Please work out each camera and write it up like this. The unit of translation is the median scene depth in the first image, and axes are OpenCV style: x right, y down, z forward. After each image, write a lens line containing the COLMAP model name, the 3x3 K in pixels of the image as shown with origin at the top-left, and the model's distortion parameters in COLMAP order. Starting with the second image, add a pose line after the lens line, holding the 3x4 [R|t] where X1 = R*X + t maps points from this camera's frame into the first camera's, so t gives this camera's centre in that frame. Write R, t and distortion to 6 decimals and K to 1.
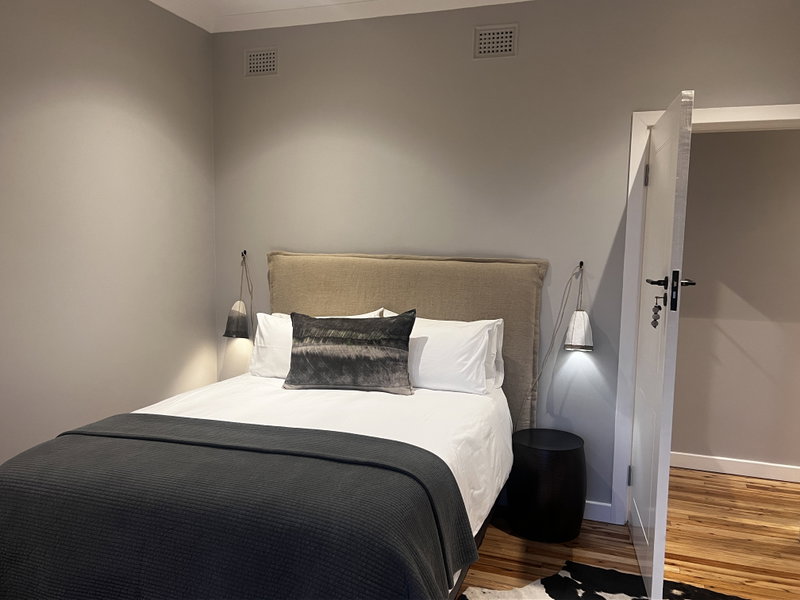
lens RADIAL K [[642.3, 0, 400.0], [0, 642.3, 300.0], [0, 0, 1]] dist [0.061985, 0.000057]
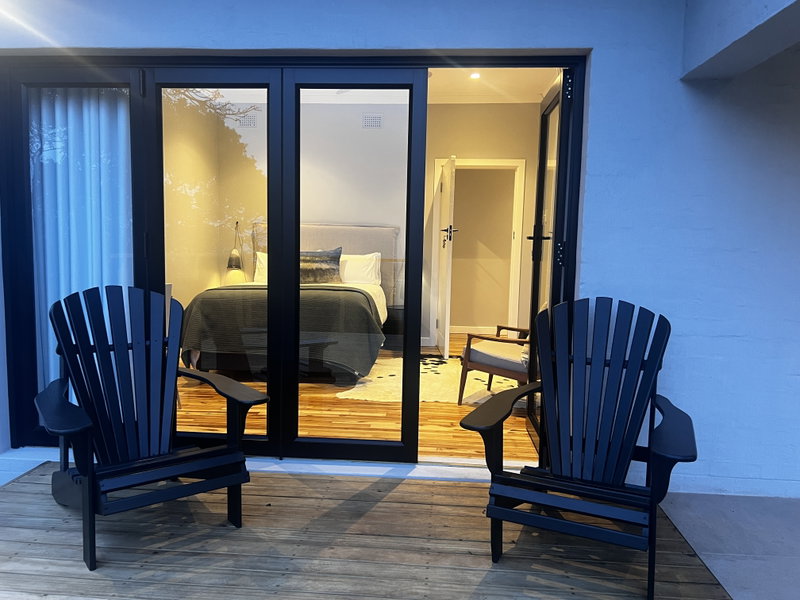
lens RADIAL K [[605.0, 0, 400.0], [0, 605.0, 300.0], [0, 0, 1]] dist [0.217483, -0.171101]
pose [[0.966071, -0.022830, 0.257266, -0.319645], [0.022168, 0.999739, 0.005473, 0.188491], [-0.257324, 0.000416, 0.966325, -1.030175]]
